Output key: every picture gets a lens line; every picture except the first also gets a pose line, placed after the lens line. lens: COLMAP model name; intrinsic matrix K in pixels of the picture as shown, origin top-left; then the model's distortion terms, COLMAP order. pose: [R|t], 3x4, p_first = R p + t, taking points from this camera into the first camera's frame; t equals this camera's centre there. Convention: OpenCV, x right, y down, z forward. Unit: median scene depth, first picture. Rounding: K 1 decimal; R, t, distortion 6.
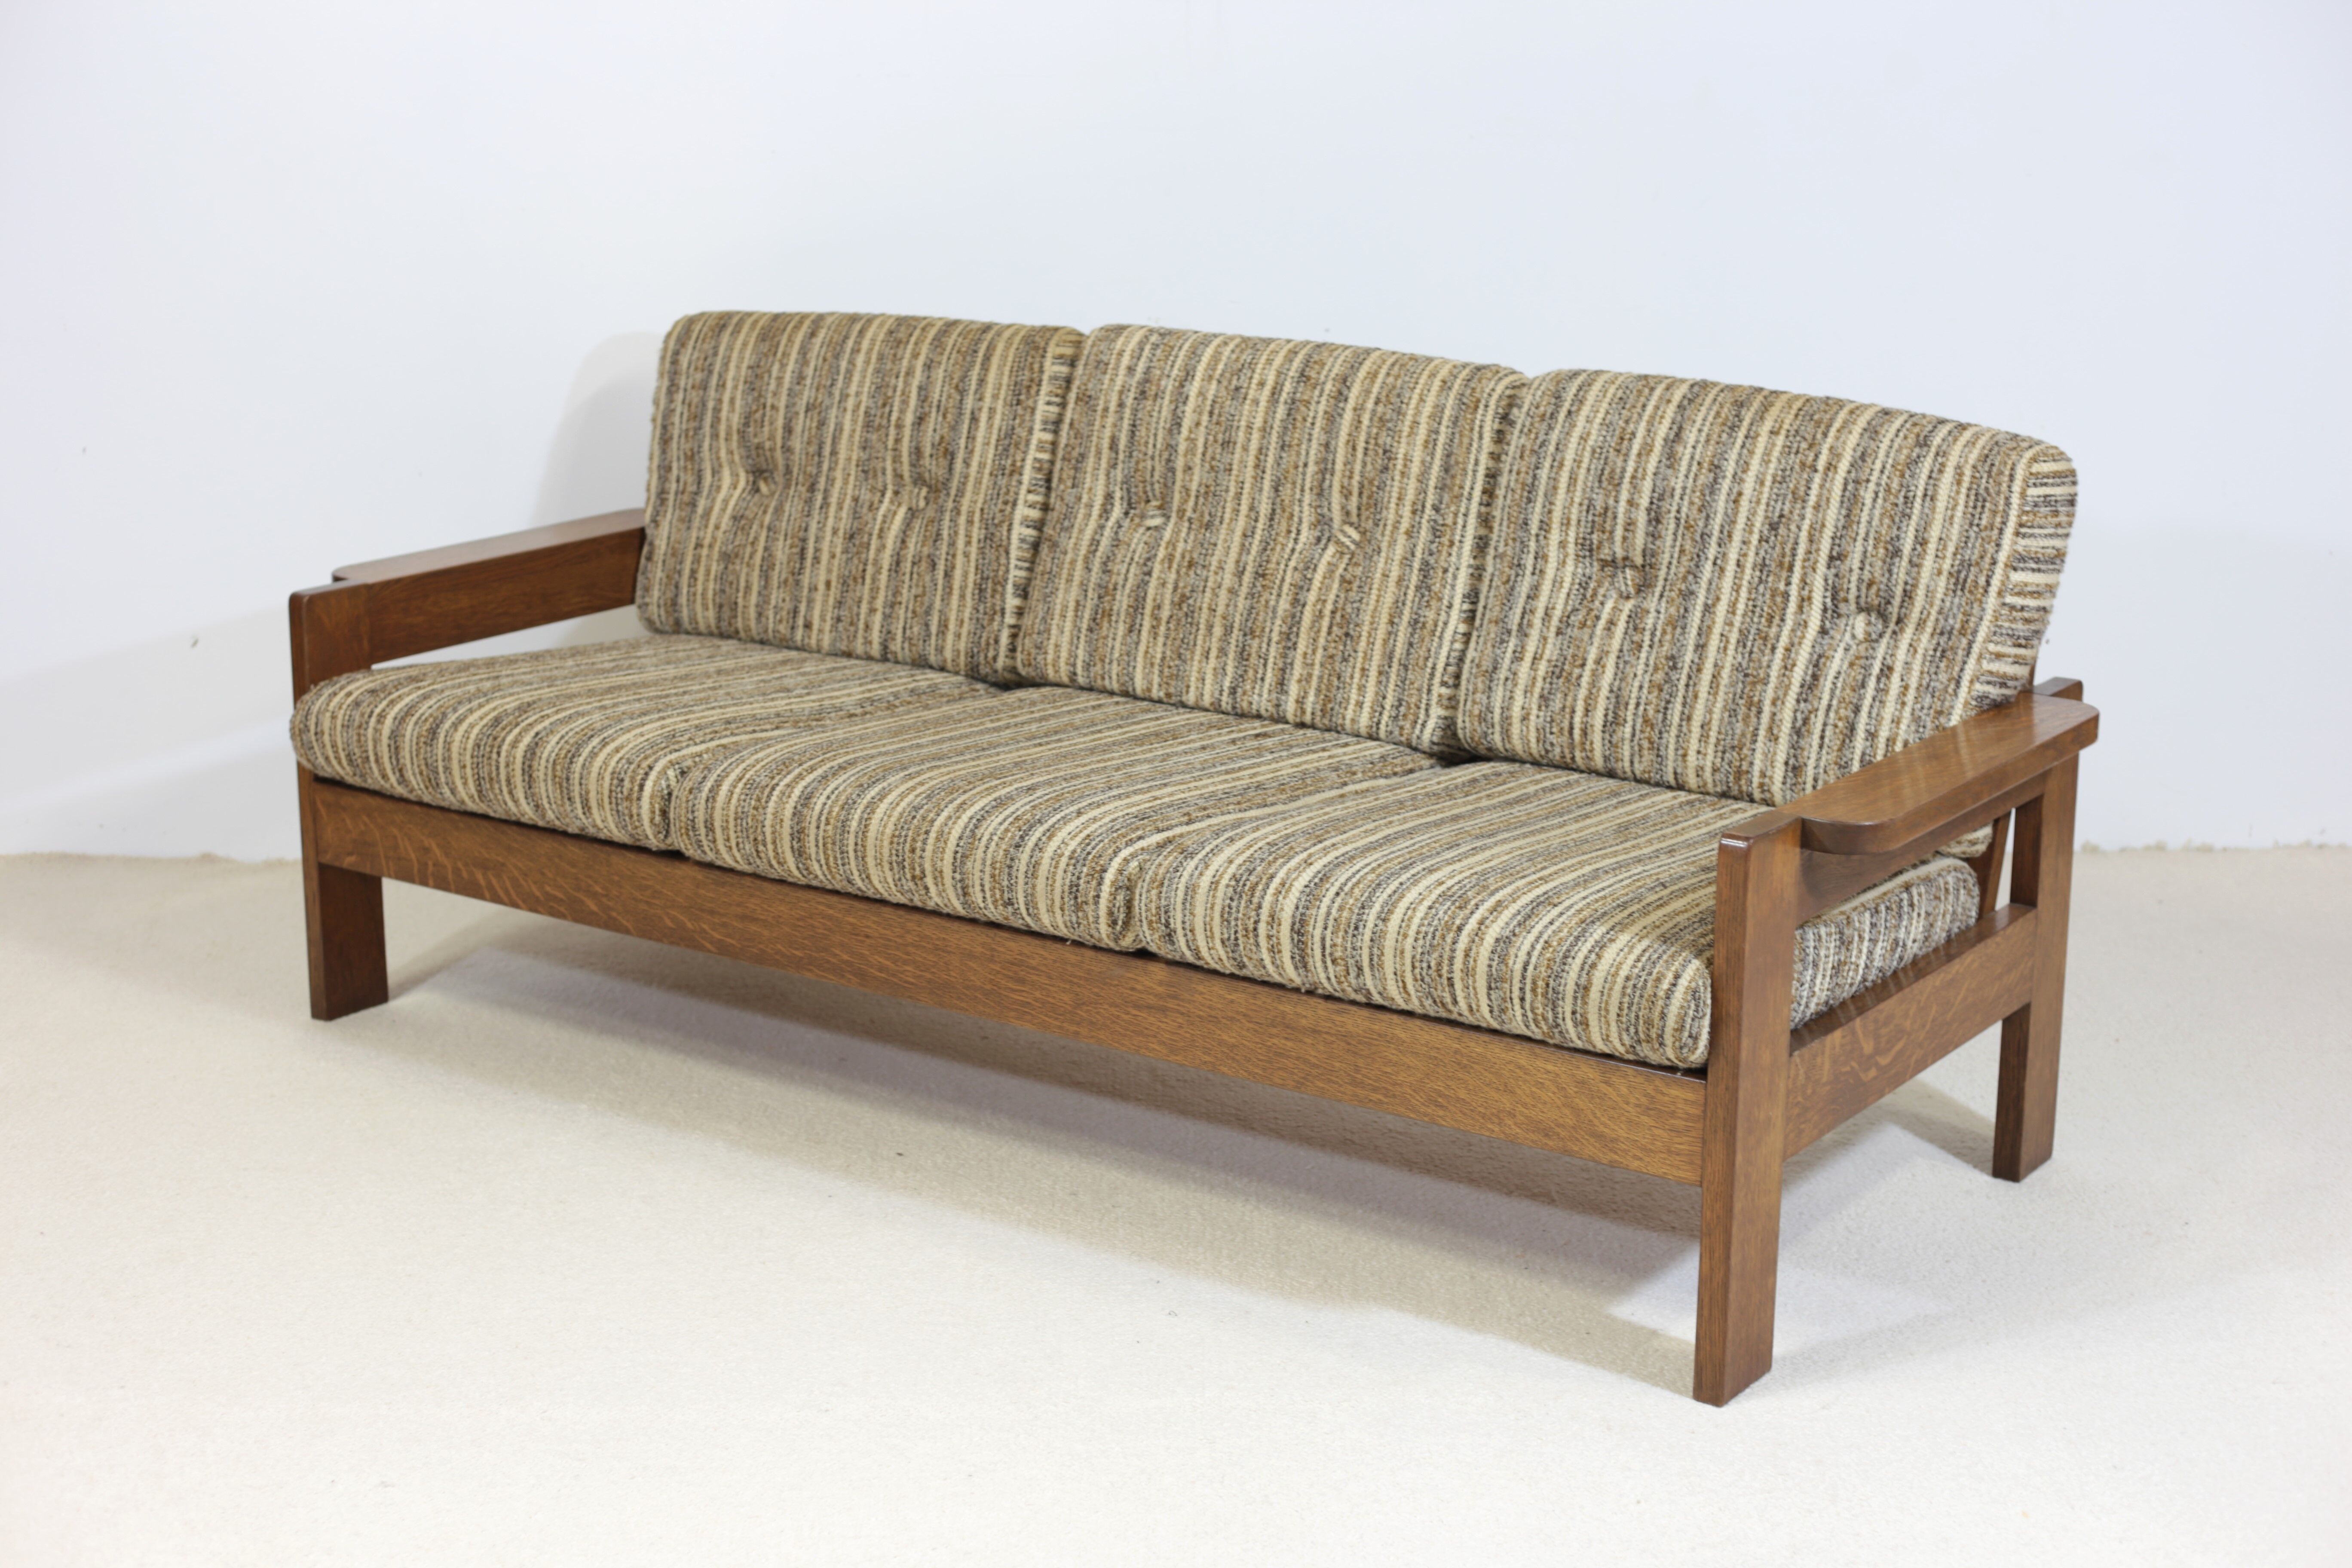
lens RADIAL K [[3473.8, 0, 1176.4], [0, 3473.8, 1047.6], [0, 0, 1]] dist [-0.232331, 0.191617]
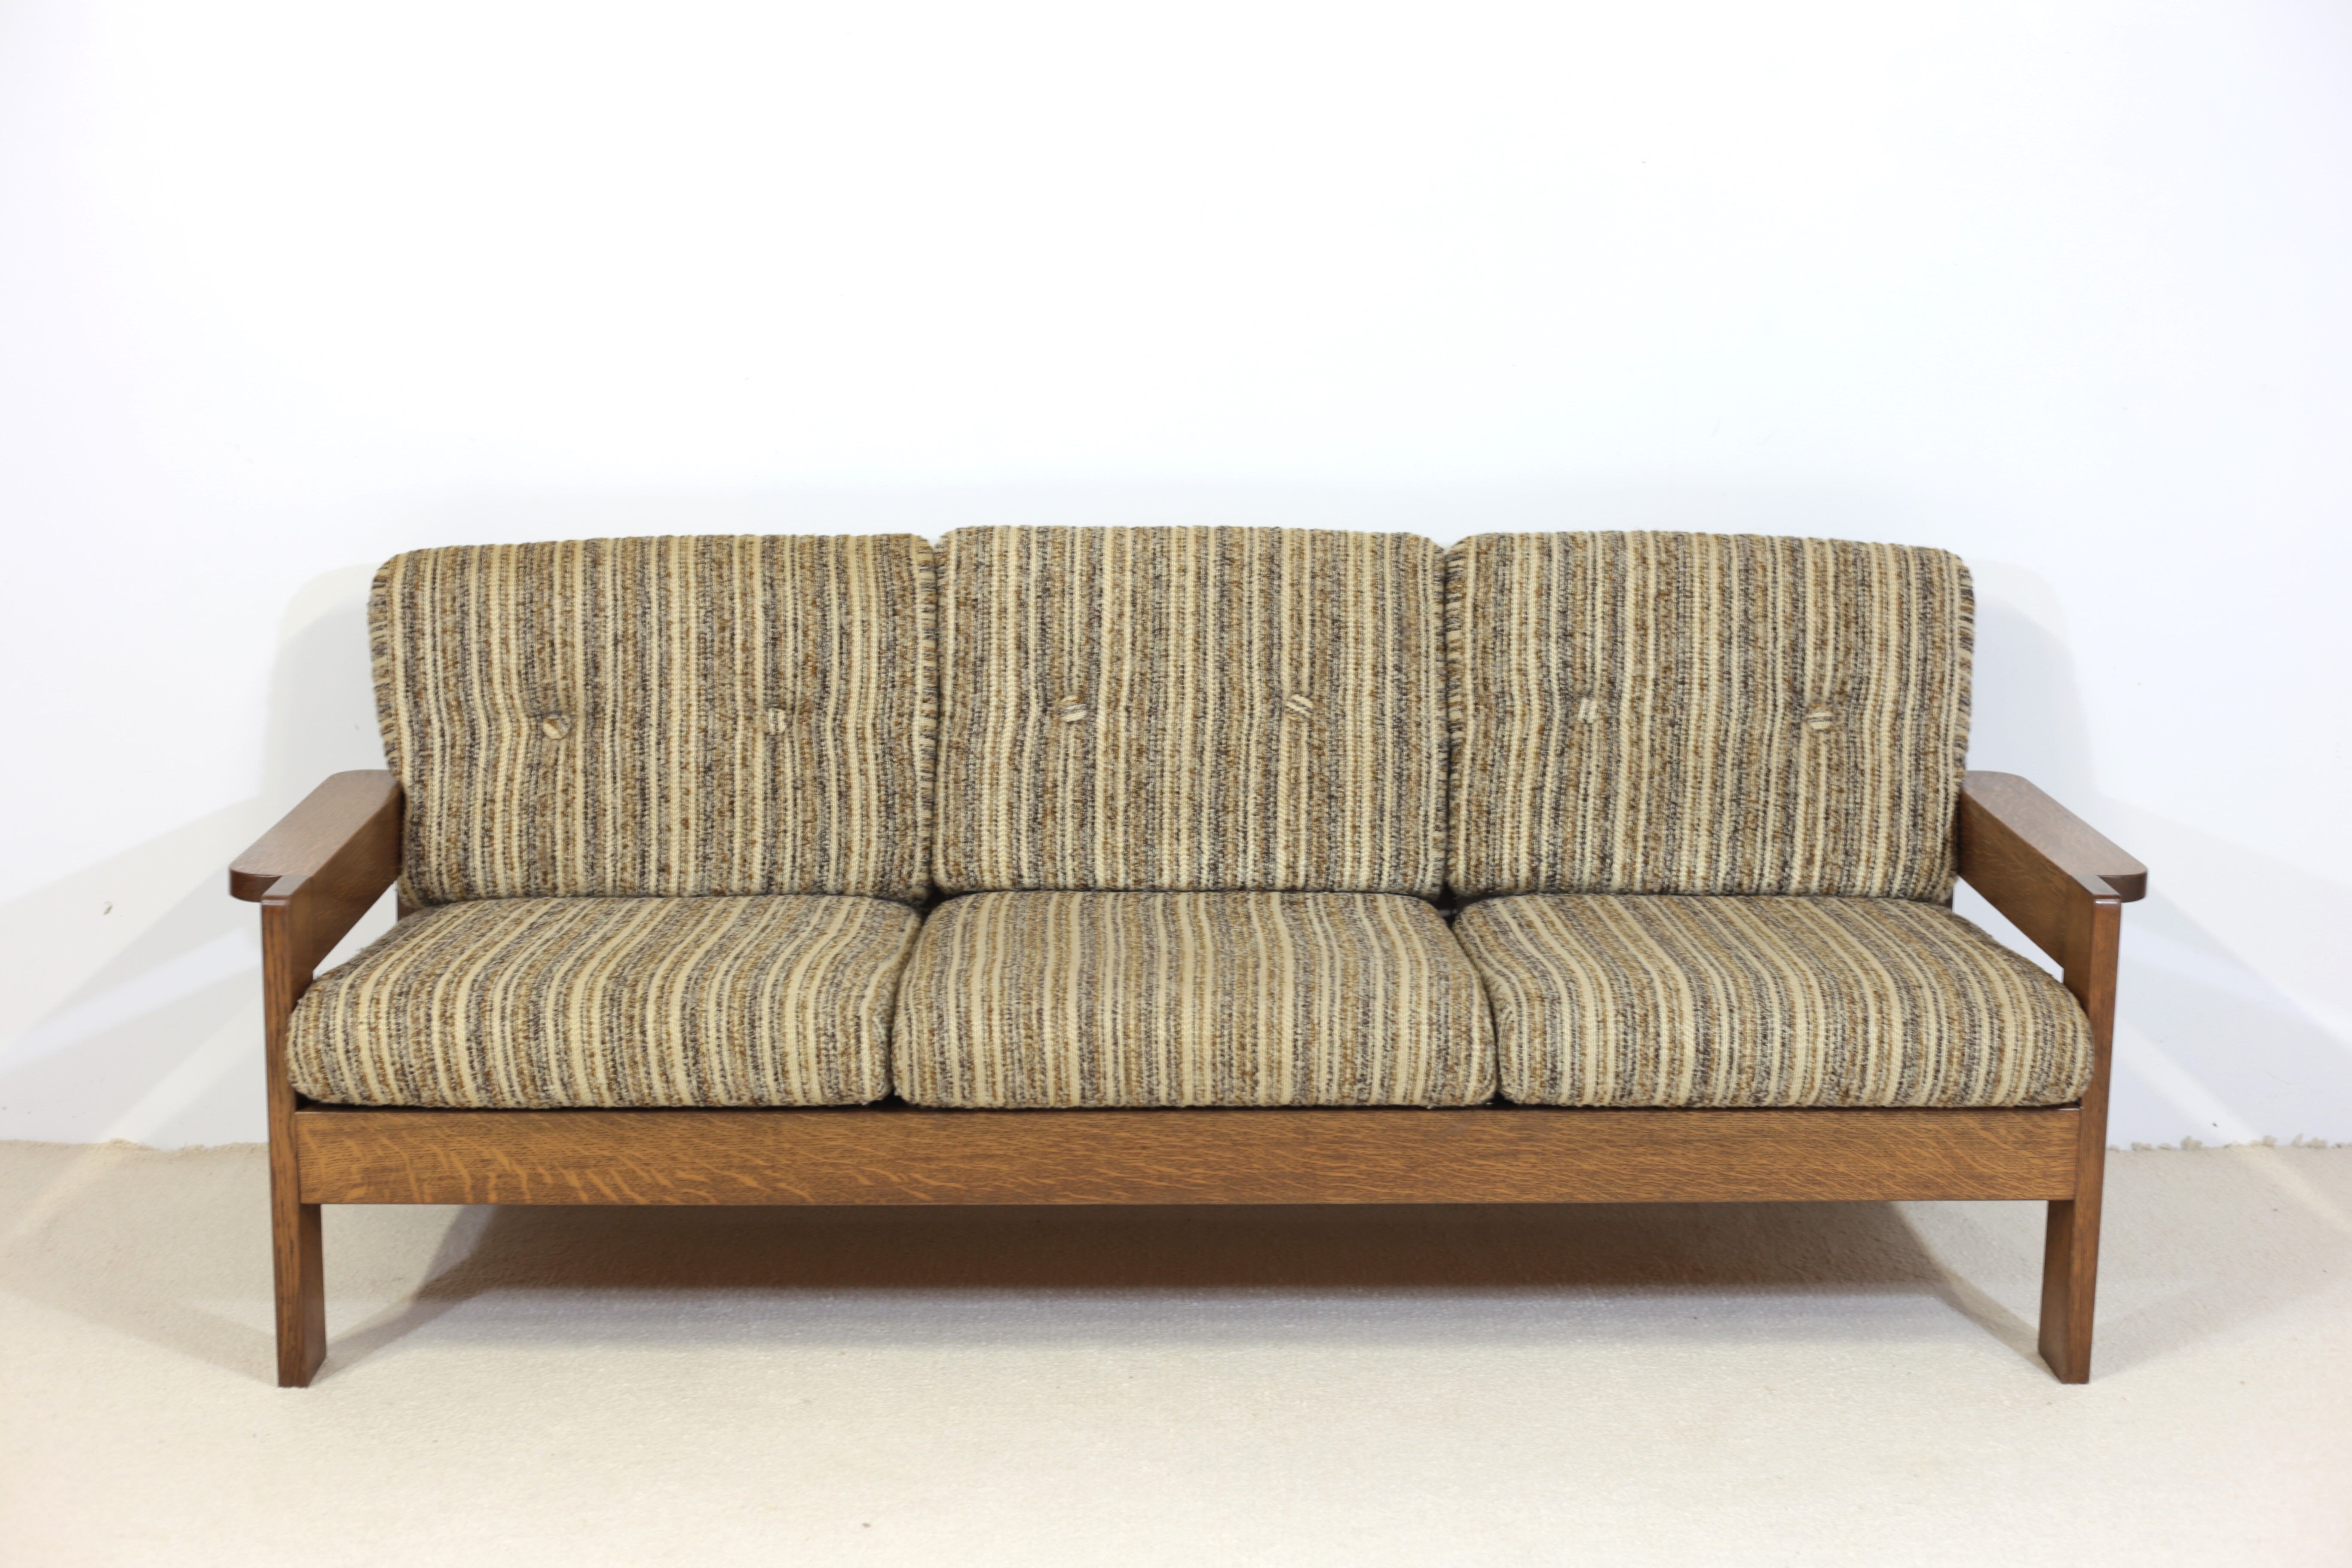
lens RADIAL K [[3503.1, 0, 1176.0], [0, 3503.1, 784.0], [0, 0, 1]] dist [-0.094385, 0.071290]
pose [[0.806119, -0.117536, 0.579963, -0.589106], [0.189875, 0.979629, -0.065382, -0.060713], [-0.560464, 0.162826, 0.812015, 0.155623]]
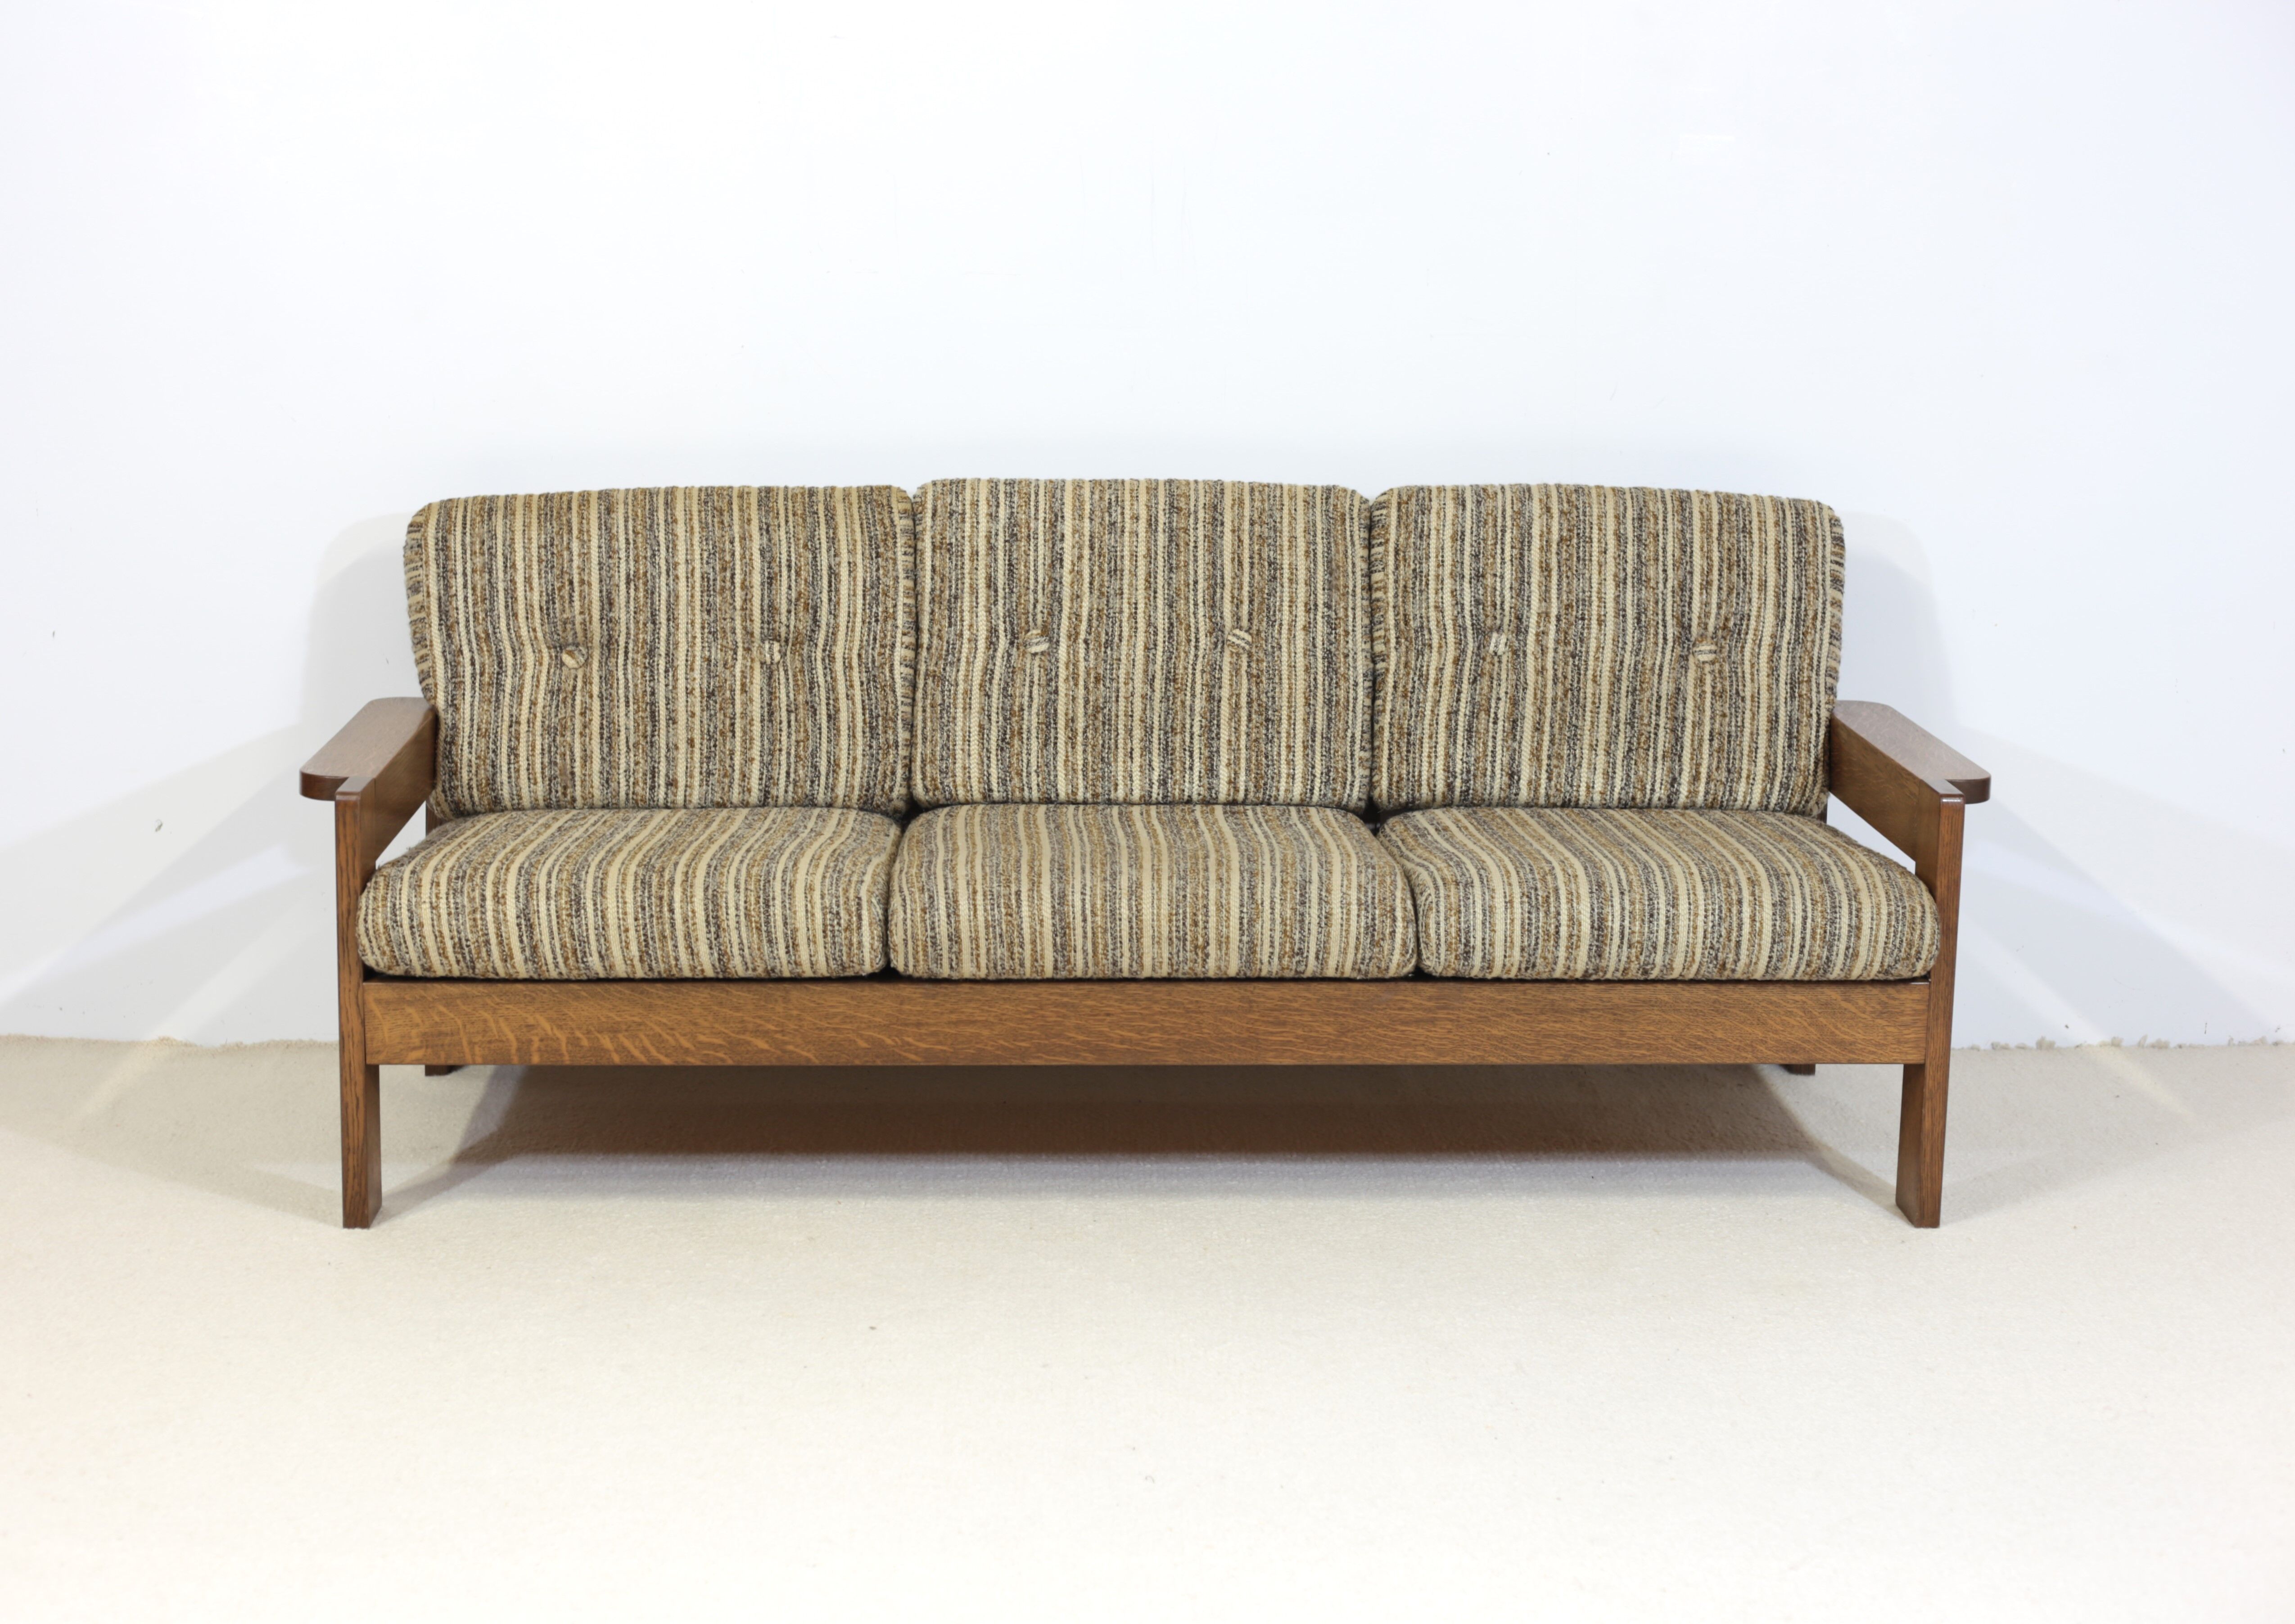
lens RADIAL K [[3658.4, 0, 1074.8], [0, 3658.4, 810.5], [0, 0, 1]] dist [-0.081072, -0.014652]
pose [[0.805717, -0.116304, 0.580770, -0.709855], [0.188647, 0.979859, -0.065490, -0.019437], [-0.561456, 0.162327, 0.811429, 0.030197]]
